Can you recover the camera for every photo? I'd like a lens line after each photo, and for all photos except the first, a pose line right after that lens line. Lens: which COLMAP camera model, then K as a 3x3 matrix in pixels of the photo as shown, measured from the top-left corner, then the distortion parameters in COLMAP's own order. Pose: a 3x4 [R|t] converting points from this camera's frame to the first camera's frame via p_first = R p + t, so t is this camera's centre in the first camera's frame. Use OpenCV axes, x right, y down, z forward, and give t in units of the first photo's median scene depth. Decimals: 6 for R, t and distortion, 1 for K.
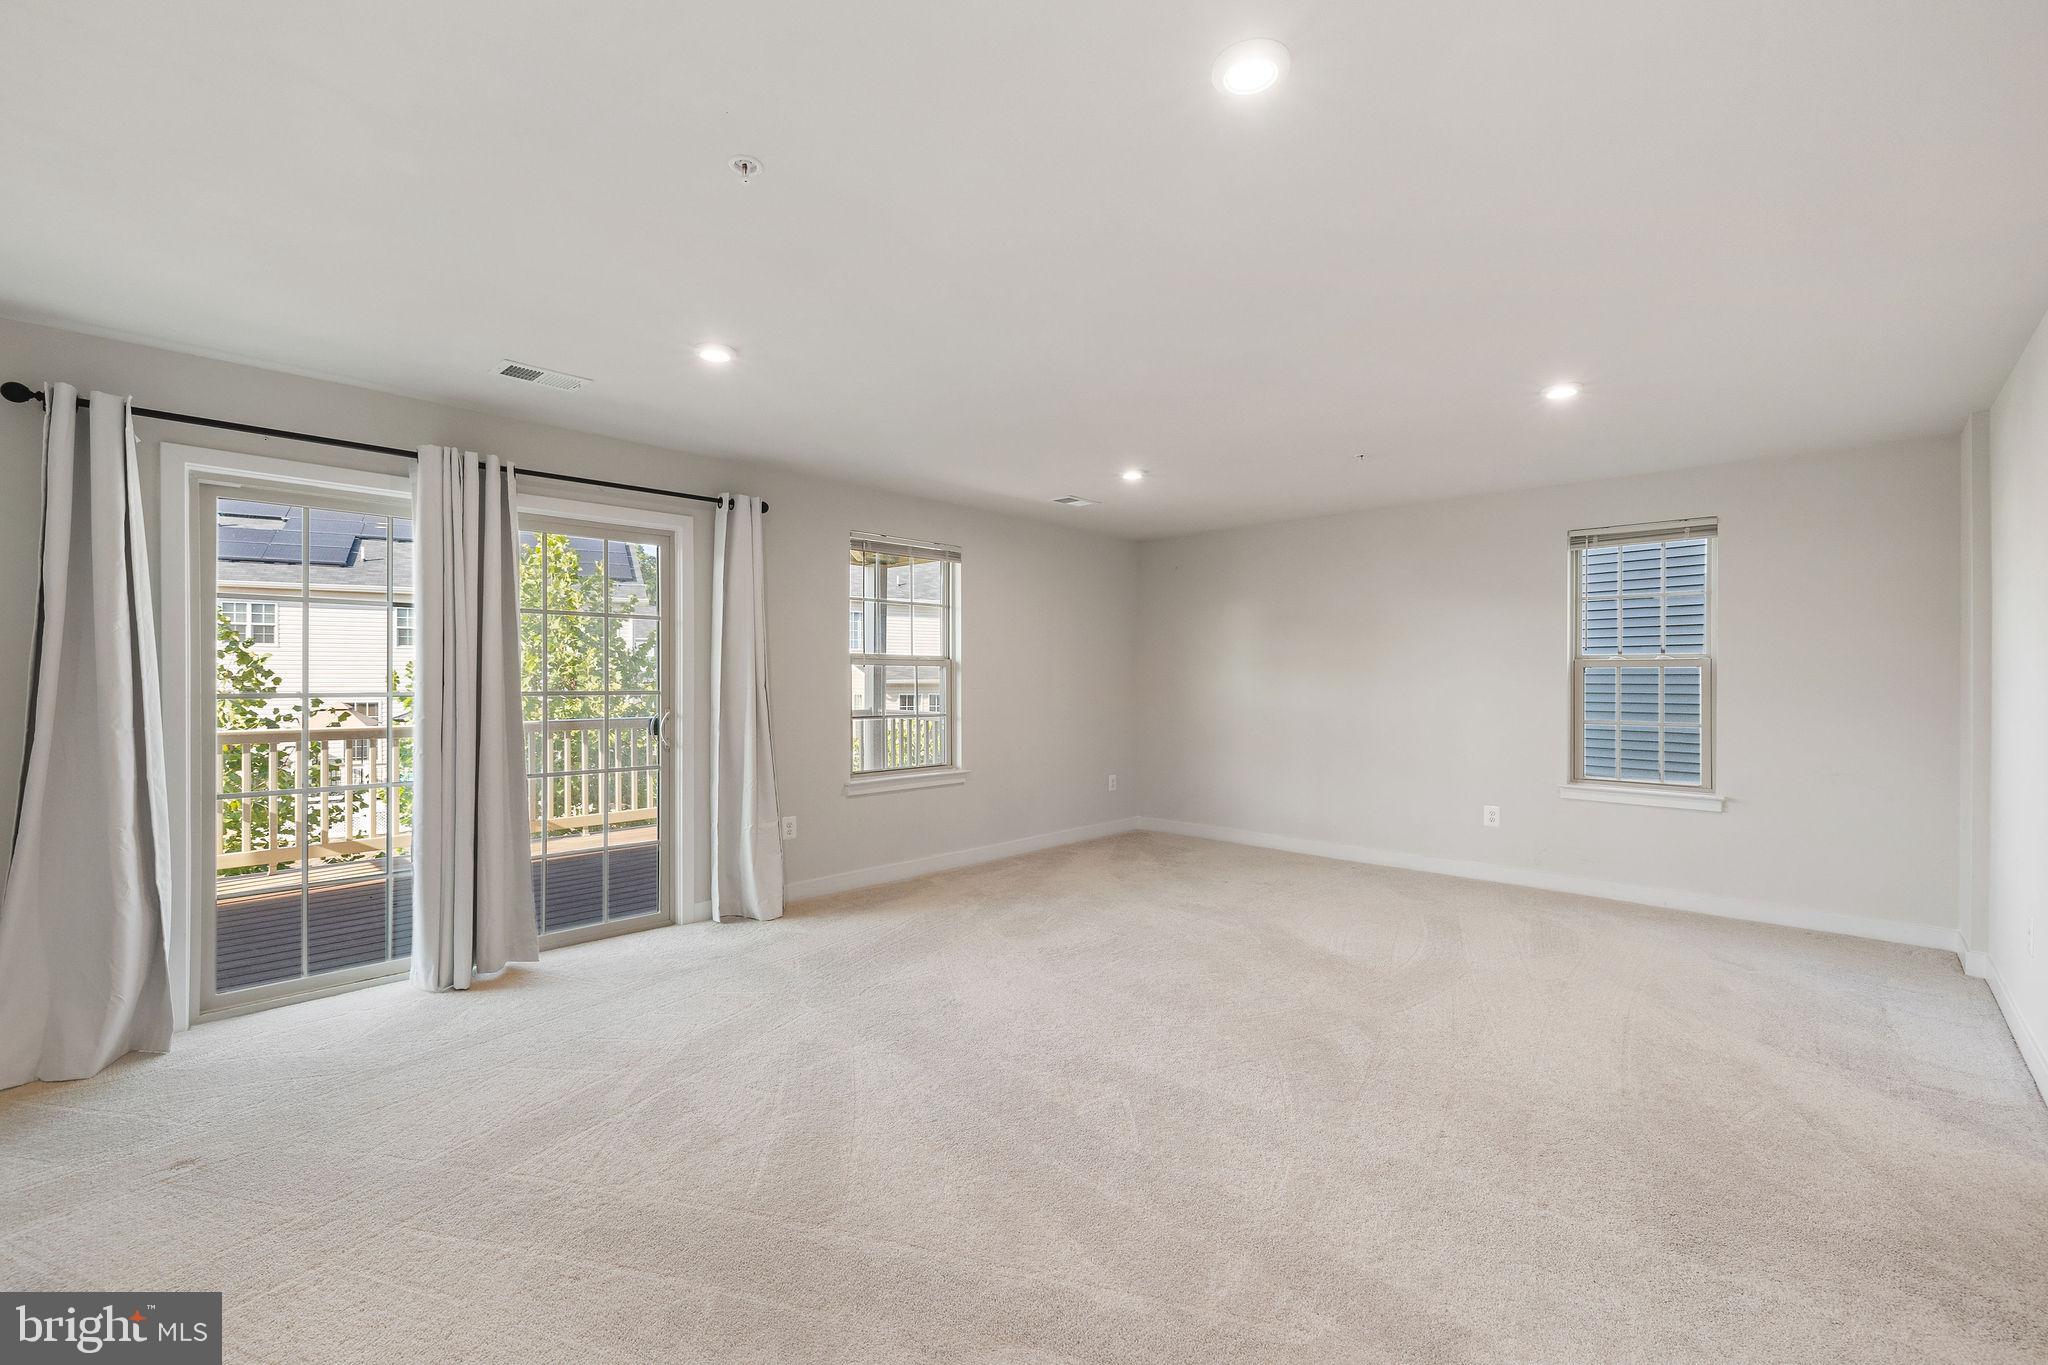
lens RADIAL K [[874.5, 0, 1019.6], [0, 874.5, 670.9], [0, 0, 1]] dist [-0.001208, -0.000164]
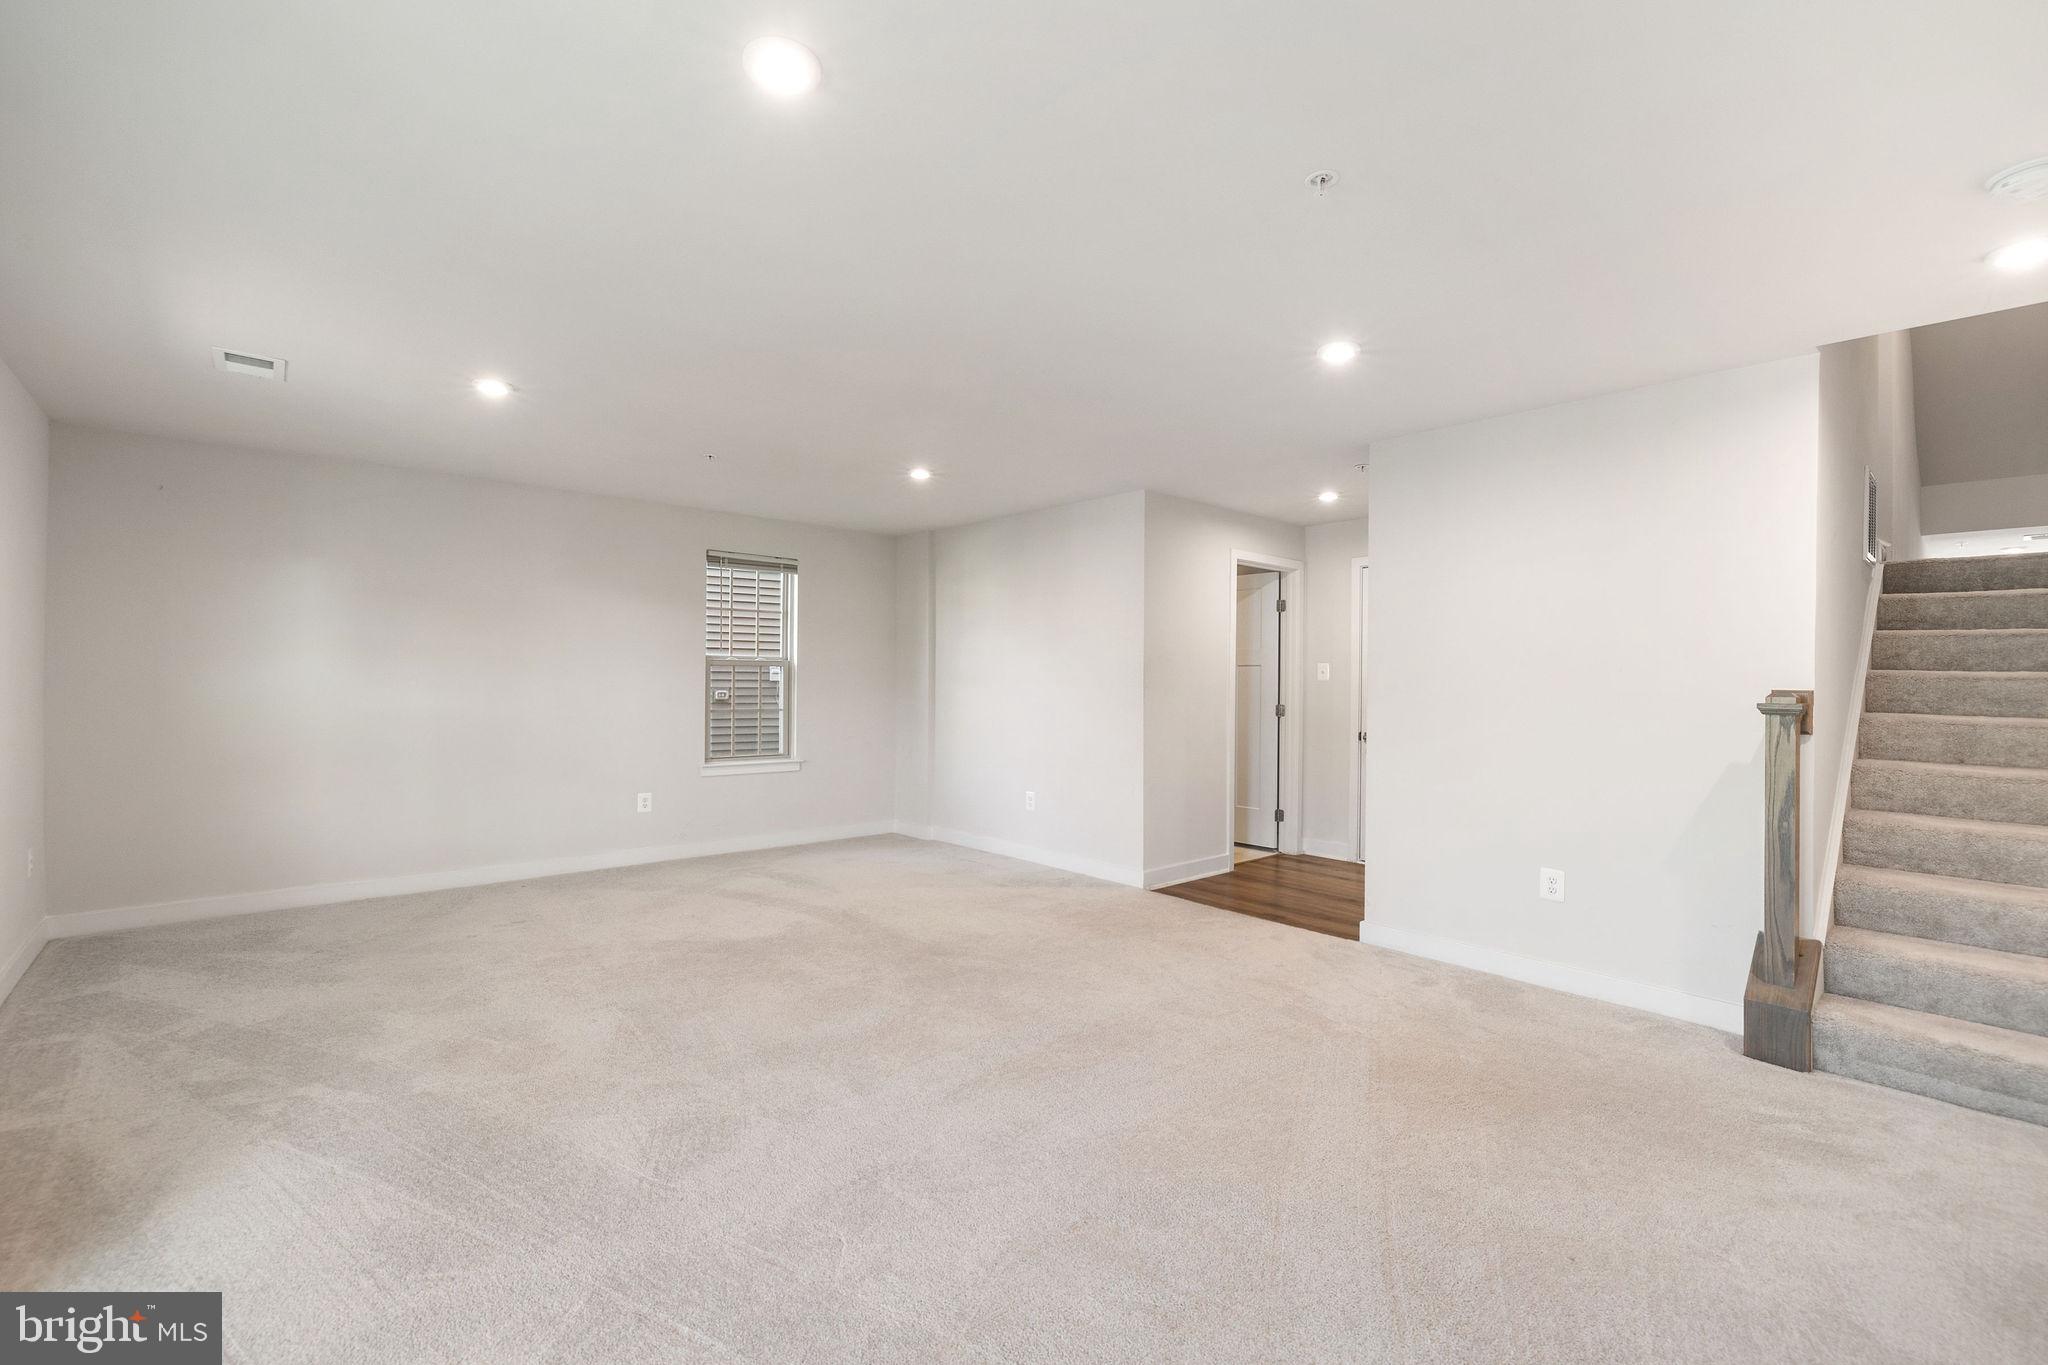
lens RADIAL K [[874.5, 0, 1019.6], [0, 874.5, 670.9], [0, 0, 1]] dist [-0.001208, -0.000164]
pose [[0.080258, 0.008525, 0.996738, -0.554252], [-0.016809, 0.999833, -0.007198, 0.005296], [-0.996632, -0.016177, 0.080388, 0.514464]]
